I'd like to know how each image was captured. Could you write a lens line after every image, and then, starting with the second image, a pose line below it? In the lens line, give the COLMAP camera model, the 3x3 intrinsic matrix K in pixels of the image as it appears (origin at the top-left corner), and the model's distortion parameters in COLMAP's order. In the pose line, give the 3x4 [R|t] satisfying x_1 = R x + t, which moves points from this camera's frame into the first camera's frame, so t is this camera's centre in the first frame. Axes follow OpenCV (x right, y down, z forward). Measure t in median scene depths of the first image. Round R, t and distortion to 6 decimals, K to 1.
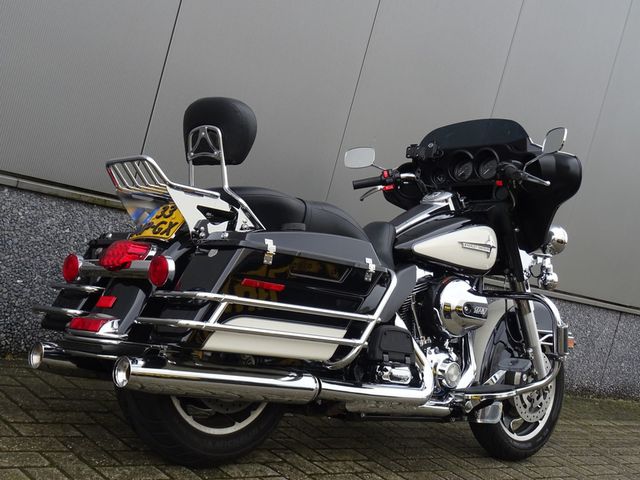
lens RADIAL K [[946.6, 0, 320.0], [0, 946.6, 240.0], [0, 0, 1]] dist [0.024157, -0.042224]
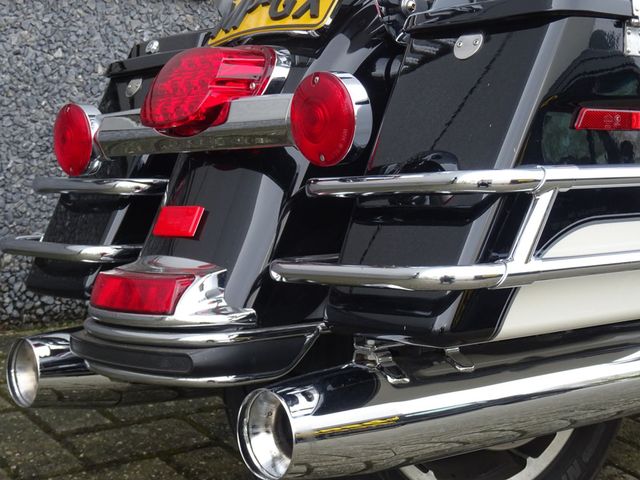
lens RADIAL K [[1253.0, 0, 320.0], [0, 1253.0, 240.0], [0, 0, 1]] dist [-0.034424, -0.093288]
pose [[0.988020, -0.124270, -0.091511, -0.125963], [0.137085, 0.979055, 0.150532, 0.006522], [0.070888, -0.161273, 0.984361, 0.517948]]
